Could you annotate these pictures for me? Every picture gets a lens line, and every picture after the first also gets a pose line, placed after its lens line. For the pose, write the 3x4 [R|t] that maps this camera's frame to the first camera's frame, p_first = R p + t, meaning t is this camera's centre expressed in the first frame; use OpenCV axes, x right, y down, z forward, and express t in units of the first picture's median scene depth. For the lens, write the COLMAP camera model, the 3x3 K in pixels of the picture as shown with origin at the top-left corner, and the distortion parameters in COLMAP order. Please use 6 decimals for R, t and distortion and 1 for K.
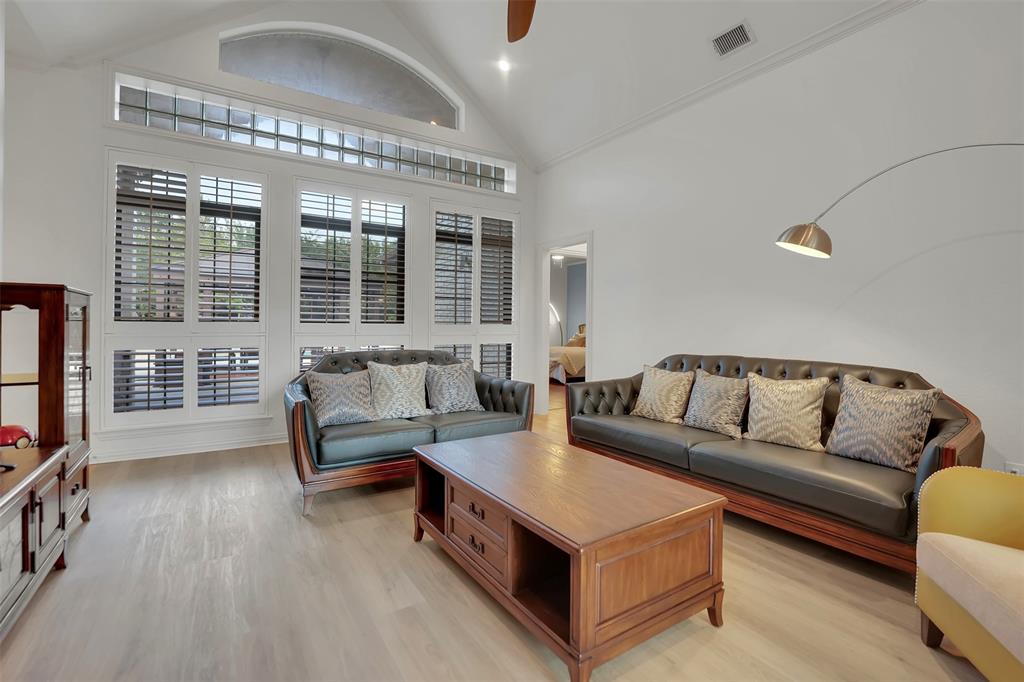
lens RADIAL K [[459.5, 0, 507.3], [0, 459.5, 333.8], [0, 0, 1]] dist [-0.021863, -0.000205]
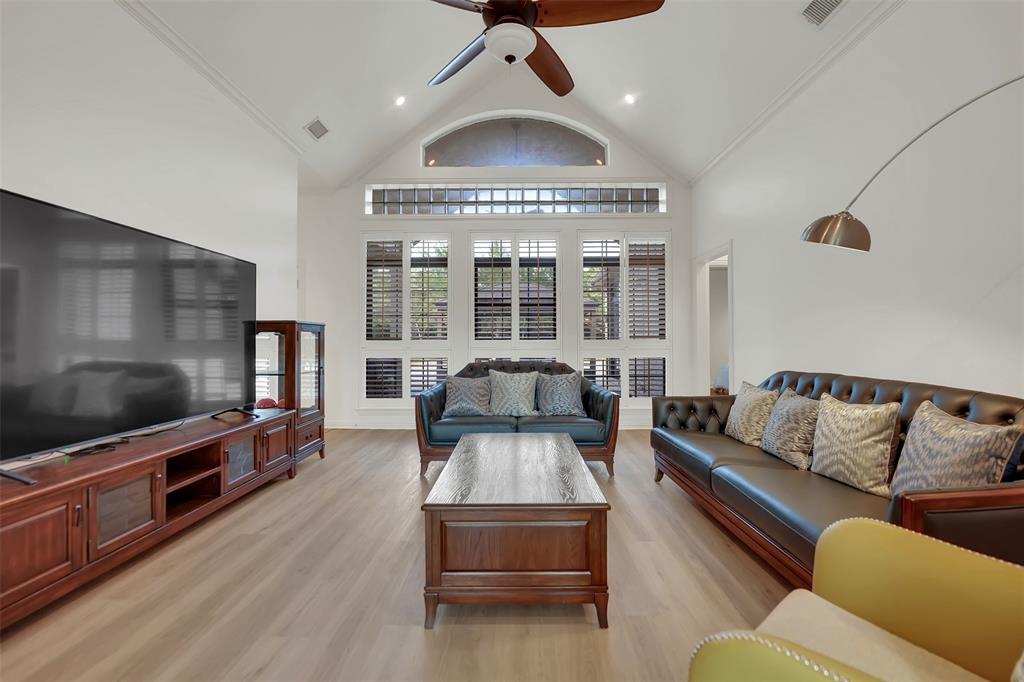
lens RADIAL K [[426.2, 0, 512.0], [0, 426.2, 341.0], [0, 0, 1]] dist [-0.026722, 0.000387]
pose [[0.839065, -0.009925, -0.543940, 0.372704], [-0.000453, 0.999820, -0.018942, 0.002601], [0.544030, 0.016139, 0.838910, 0.028170]]
